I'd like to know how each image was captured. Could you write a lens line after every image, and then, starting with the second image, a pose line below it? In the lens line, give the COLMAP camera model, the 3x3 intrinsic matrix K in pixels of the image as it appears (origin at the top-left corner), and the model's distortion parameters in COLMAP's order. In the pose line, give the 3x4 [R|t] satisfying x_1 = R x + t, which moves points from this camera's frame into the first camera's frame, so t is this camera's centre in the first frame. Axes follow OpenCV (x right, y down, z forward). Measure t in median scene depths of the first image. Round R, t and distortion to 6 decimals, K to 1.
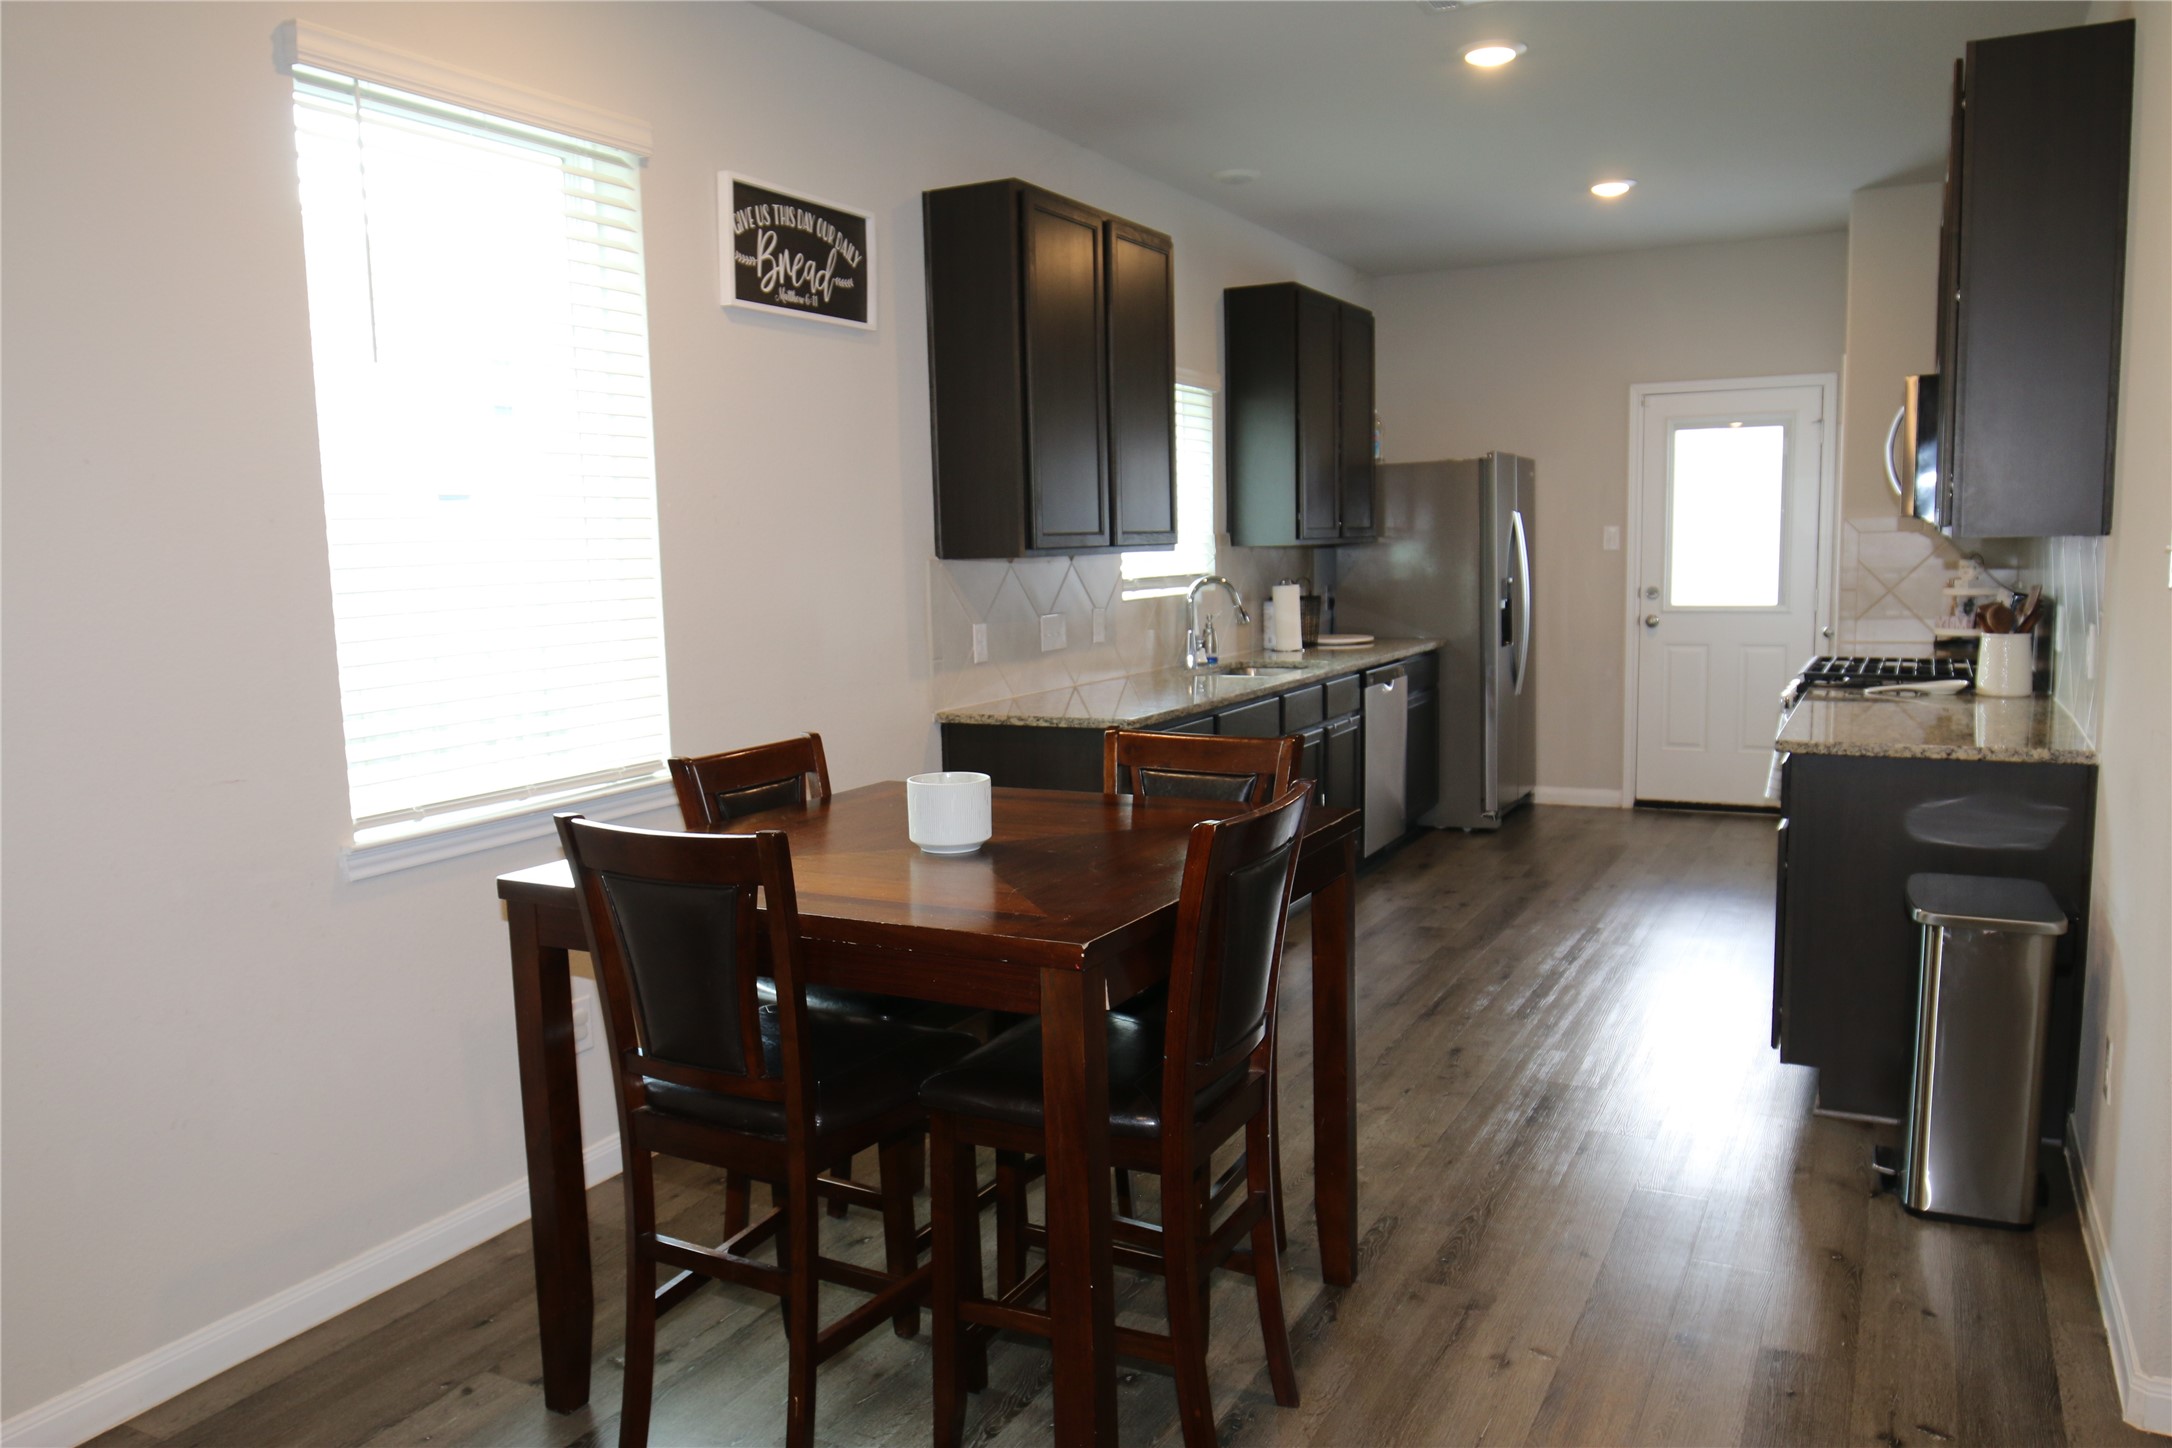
lens RADIAL K [[1591.7, 0, 1072.0], [0, 1591.7, 748.6], [0, 0, 1]] dist [-0.025182, -0.006534]
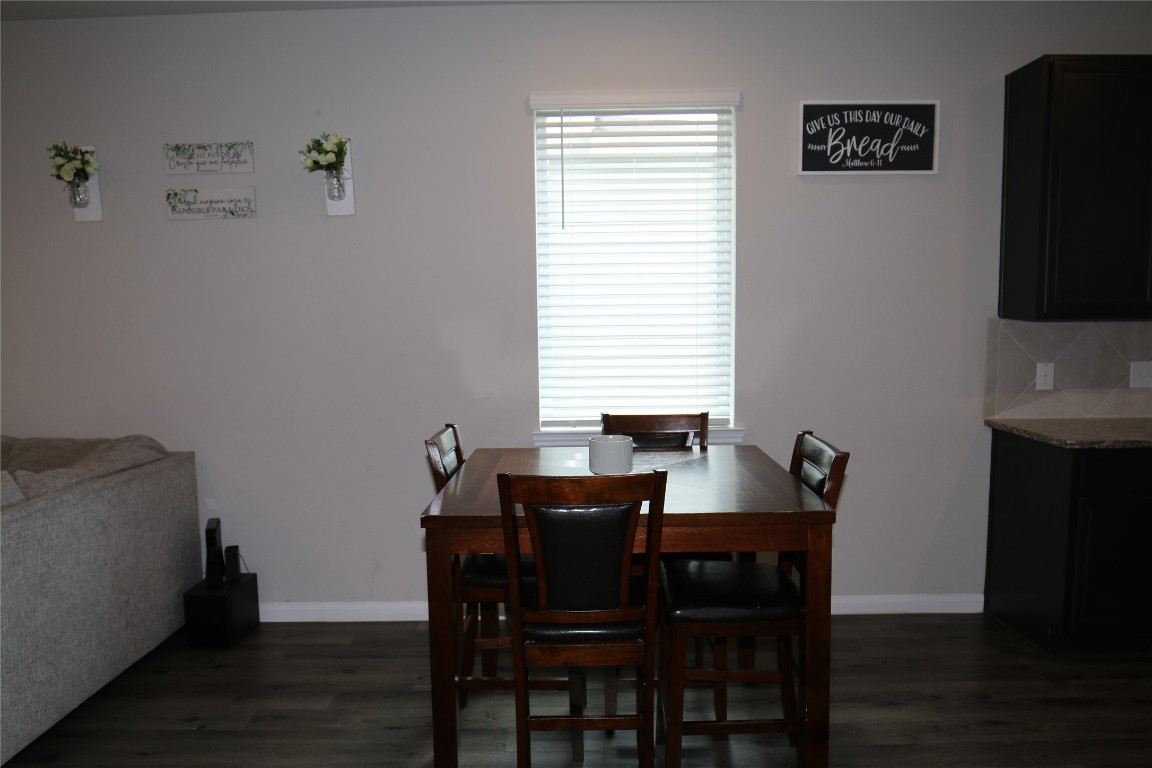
lens RADIAL K [[844.2, 0, 568.5], [0, 844.2, 397.1], [0, 0, 1]] dist [-0.025182, -0.006534]
pose [[0.459555, 0.111215, -0.881159, 0.330644], [-0.114514, 0.991267, 0.065389, -0.038102], [0.880736, 0.070855, 0.468278, 0.209398]]
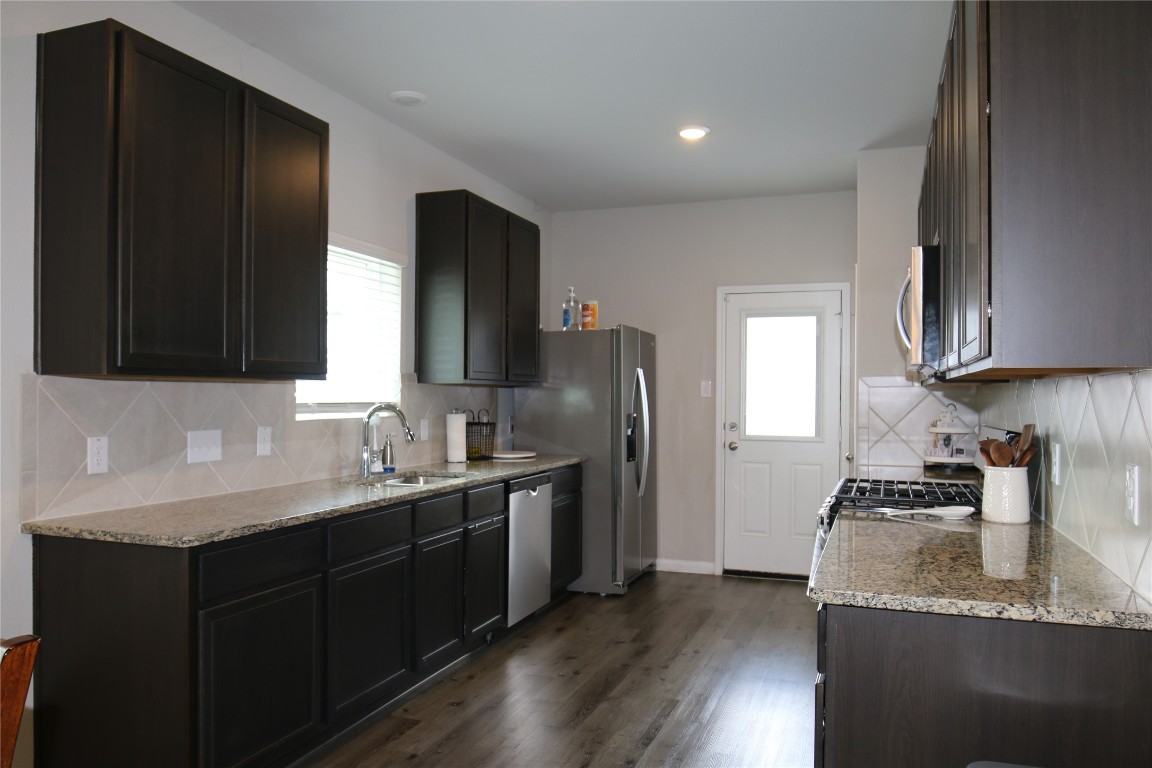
lens RADIAL K [[844.2, 0, 568.5], [0, 844.2, 397.1], [0, 0, 1]] dist [-0.025182, -0.006534]
pose [[0.991253, 0.030022, 0.128512, 0.145230], [-0.013371, 0.991616, -0.128526, -0.029438], [-0.131293, 0.125684, 0.983344, 0.318484]]
